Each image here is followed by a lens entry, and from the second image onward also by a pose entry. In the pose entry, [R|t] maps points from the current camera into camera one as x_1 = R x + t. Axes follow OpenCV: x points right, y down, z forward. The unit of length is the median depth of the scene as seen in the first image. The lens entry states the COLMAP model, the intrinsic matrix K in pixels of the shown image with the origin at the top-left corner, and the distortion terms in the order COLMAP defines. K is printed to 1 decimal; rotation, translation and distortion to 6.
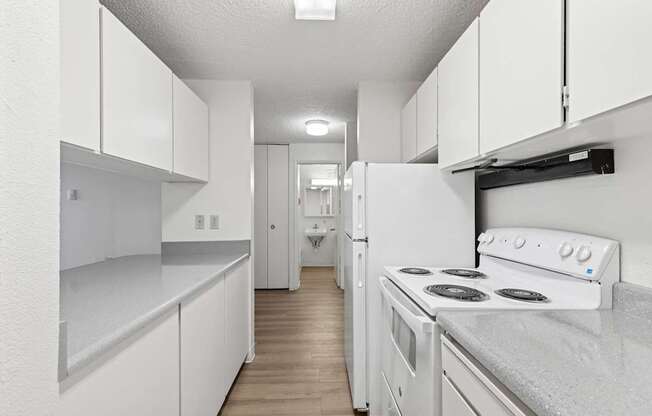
lens RADIAL K [[296.9, 0, 328.5], [0, 296.9, 211.1], [0, 0, 1]] dist [0.010557, -0.002021]
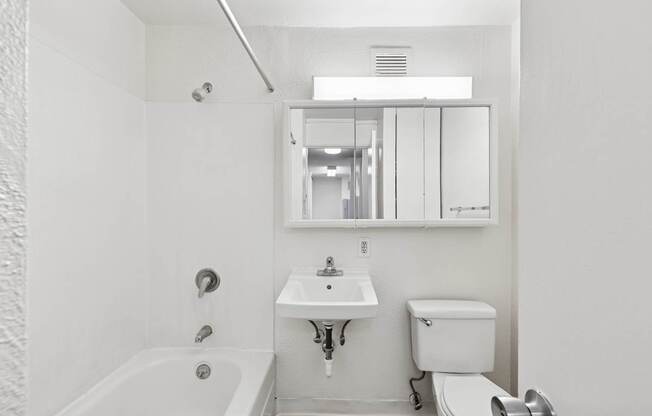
lens RADIAL K [[296.9, 0, 327.4], [0, 296.9, 207.8], [0, 0, 1]] dist [0.010557, -0.002021]
pose [[0.997849, 0.000337, -0.065556, -0.027839], [-0.000481, 0.999998, -0.002180, 0.001967], [0.065555, 0.002207, 0.997847, 0.748638]]
